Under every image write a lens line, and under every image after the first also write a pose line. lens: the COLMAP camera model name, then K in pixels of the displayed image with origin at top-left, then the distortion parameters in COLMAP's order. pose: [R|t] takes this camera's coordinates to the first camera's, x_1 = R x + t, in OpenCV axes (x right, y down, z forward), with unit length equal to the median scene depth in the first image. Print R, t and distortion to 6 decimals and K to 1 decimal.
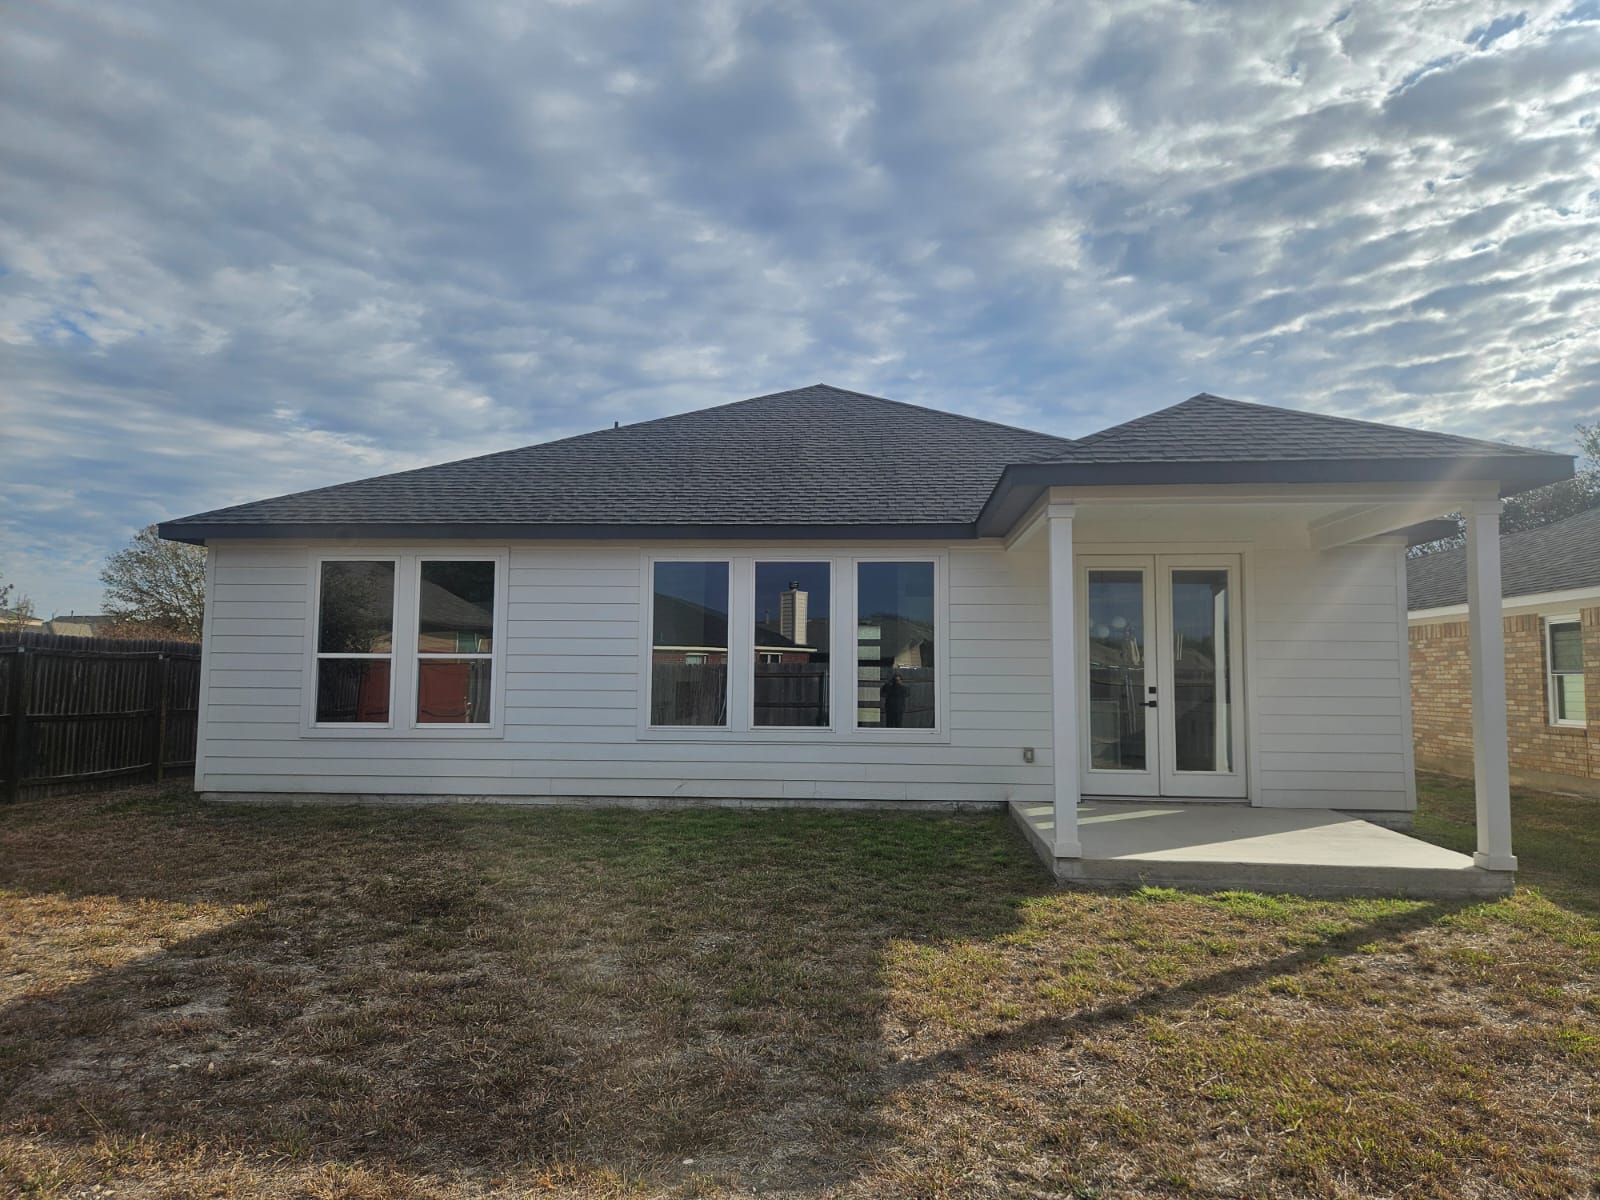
lens RADIAL K [[1218.2, 0, 800.0], [0, 1218.2, 600.0], [0, 0, 1]] dist [0.140868, -0.157968]
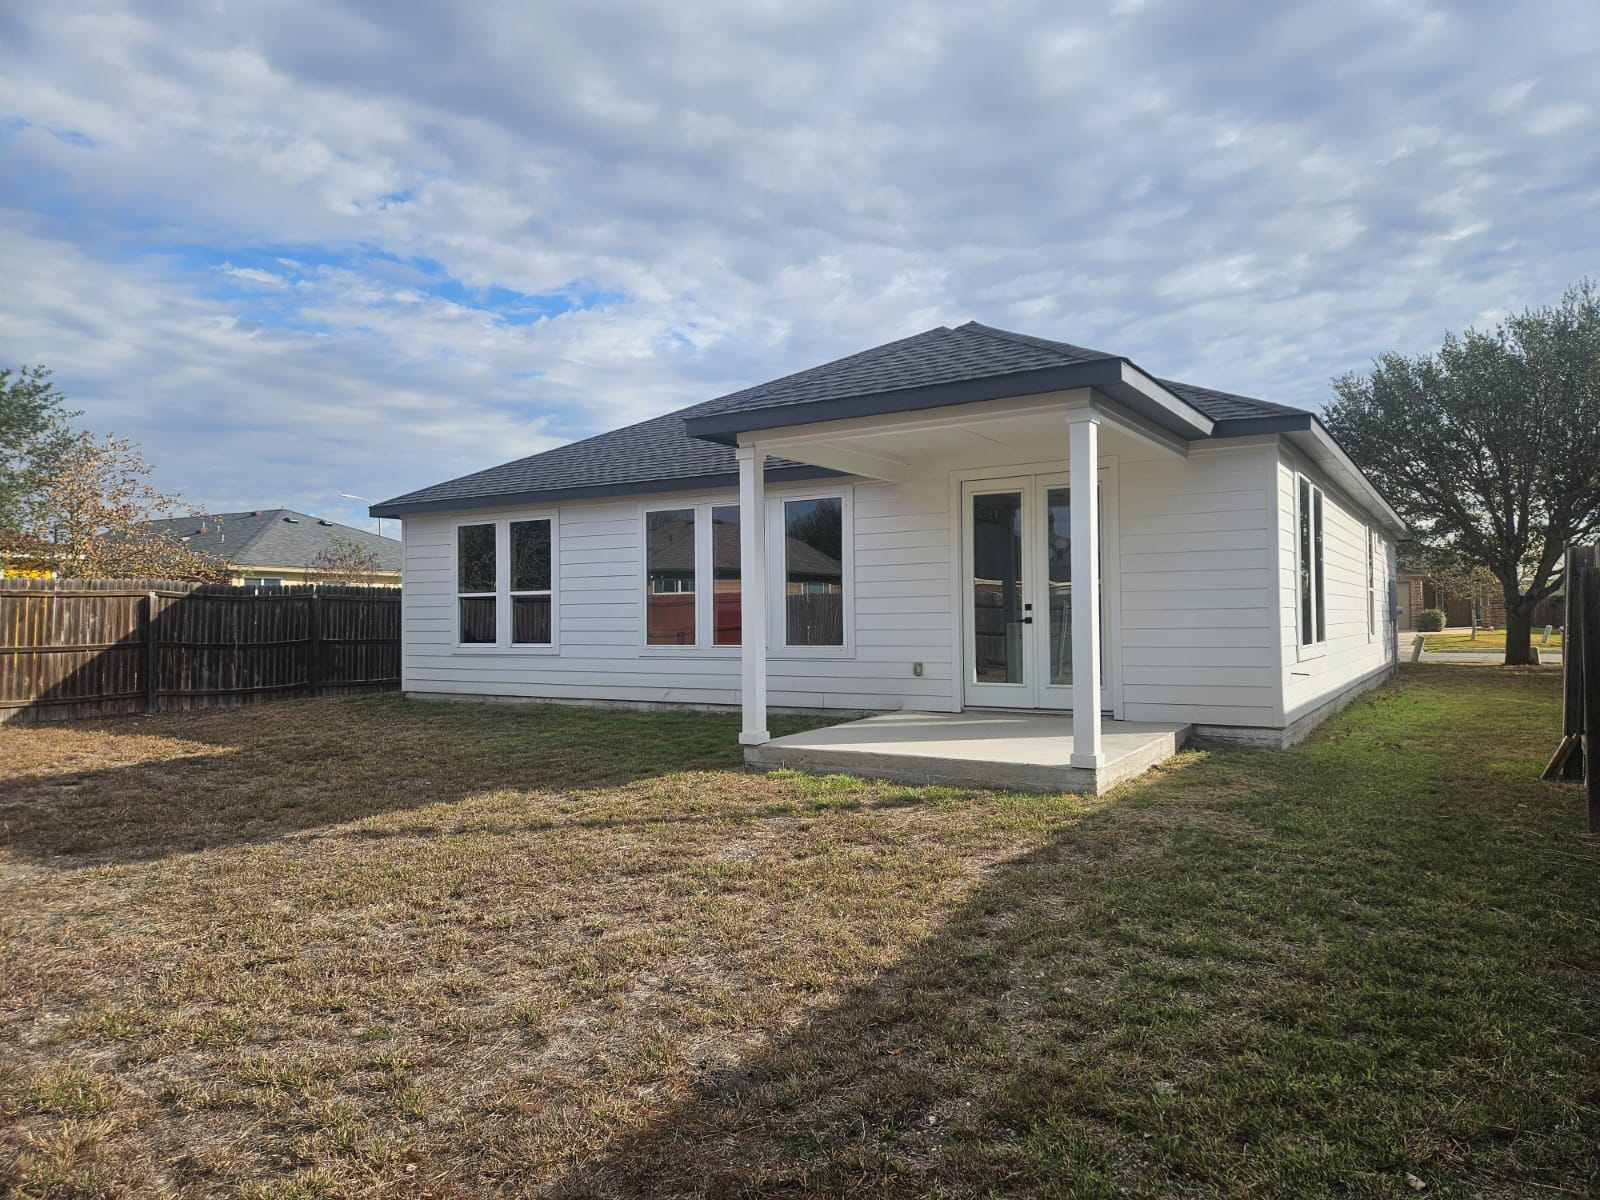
lens RADIAL K [[1218.2, 0, 800.0], [0, 1218.2, 600.0], [0, 0, 1]] dist [0.140868, -0.157968]
pose [[0.862558, -0.025692, -0.505305, 0.126093], [0.050487, 0.998096, 0.035434, 0.004069], [0.503433, -0.056076, 0.862213, 0.001533]]
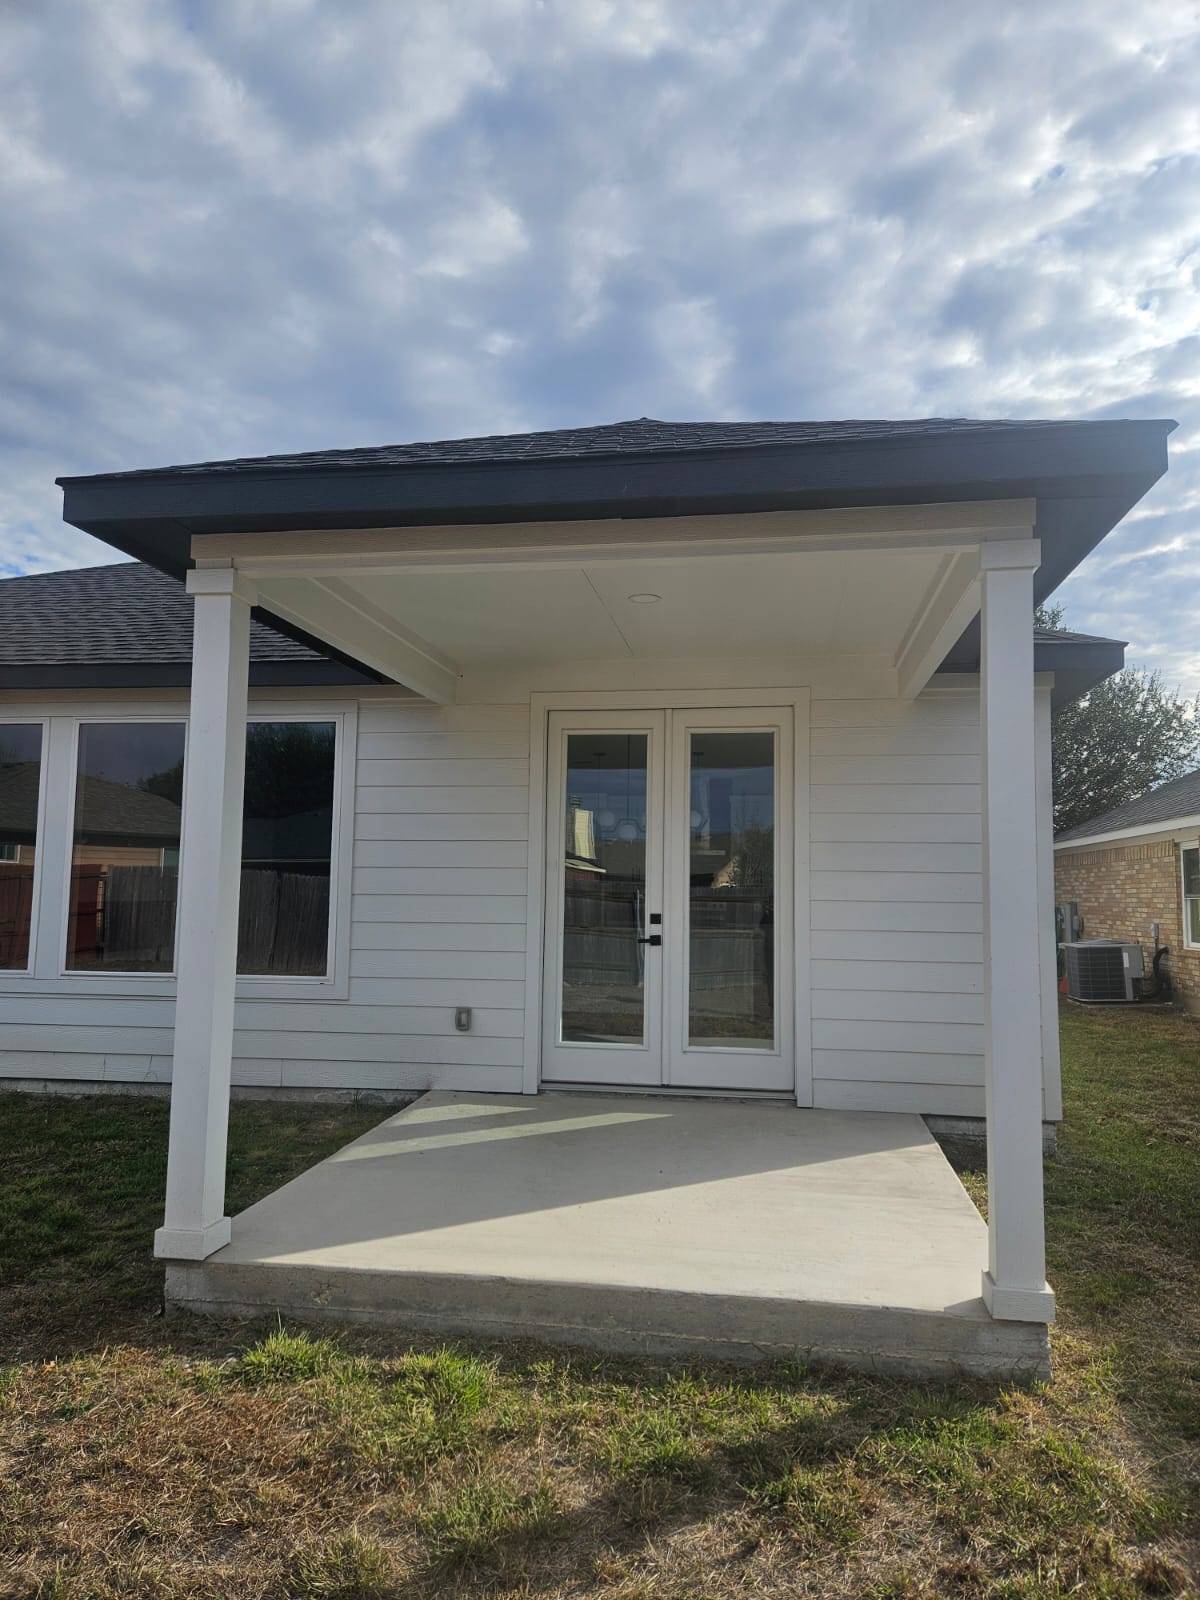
lens RADIAL K [[1085.1, 0, 607.2], [0, 1085.1, 772.9], [0, 0, 1]] dist [0.053414, -0.002129]
pose [[0.993641, -0.007750, -0.112326, 0.063761], [0.002784, 0.999015, -0.044296, 0.004290], [0.112559, 0.043701, 0.992684, 0.083507]]
